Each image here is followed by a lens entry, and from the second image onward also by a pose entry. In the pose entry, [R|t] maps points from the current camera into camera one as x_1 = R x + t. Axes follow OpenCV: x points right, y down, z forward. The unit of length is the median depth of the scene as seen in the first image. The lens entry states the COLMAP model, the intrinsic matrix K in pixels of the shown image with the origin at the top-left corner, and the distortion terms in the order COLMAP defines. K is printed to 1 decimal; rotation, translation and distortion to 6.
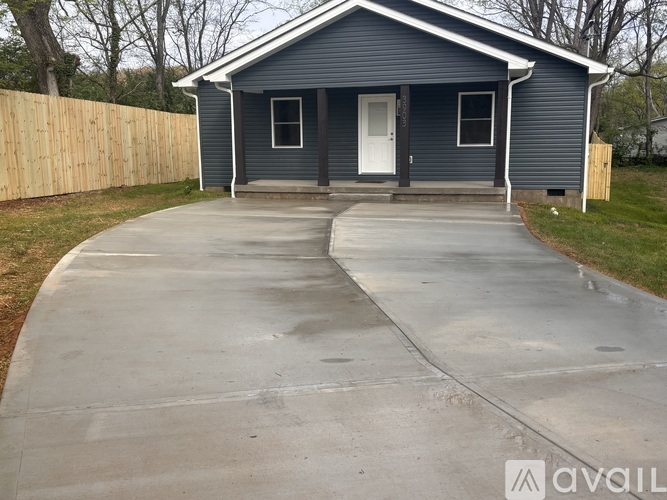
lens RADIAL K [[679.0, 0, 334.6], [0, 679.0, 249.8], [0, 0, 1]] dist [0.009326, 0.000000]
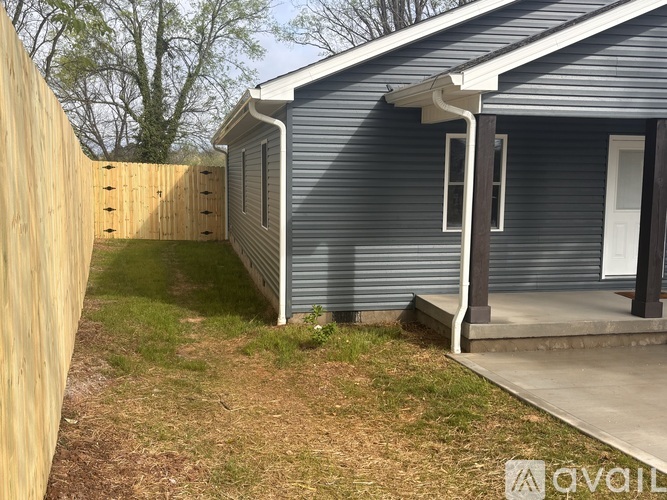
lens RADIAL K [[679.0, 0, 333.8], [0, 679.0, 249.2], [0, 0, 1]] dist [0.009326, 0.000000]
pose [[0.893009, -0.032535, 0.448861, -0.422674], [0.060563, 0.996999, -0.048224, -0.128610], [-0.445945, 0.070248, 0.892300, 0.641831]]
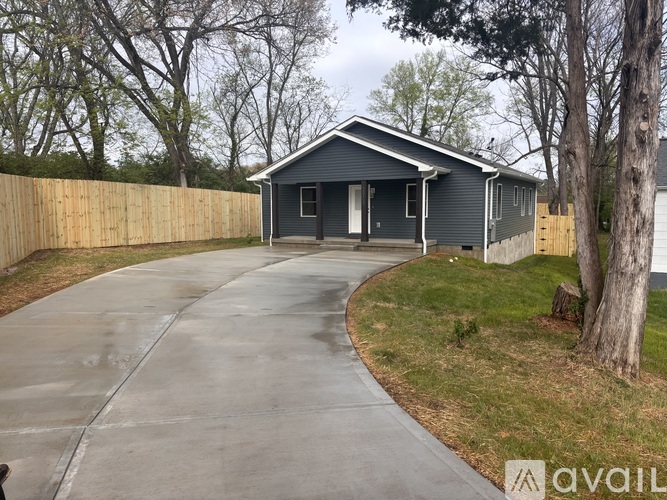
lens RADIAL K [[502.5, 0, 331.4], [0, 502.5, 252.0], [0, 0, 1]] dist [-0.005402, -0.006308]
pose [[0.971927, 0.027219, -0.233704, 0.288868], [-0.044404, 0.996656, -0.068588, 0.016274], [0.231056, 0.077040, 0.969886, -0.168216]]
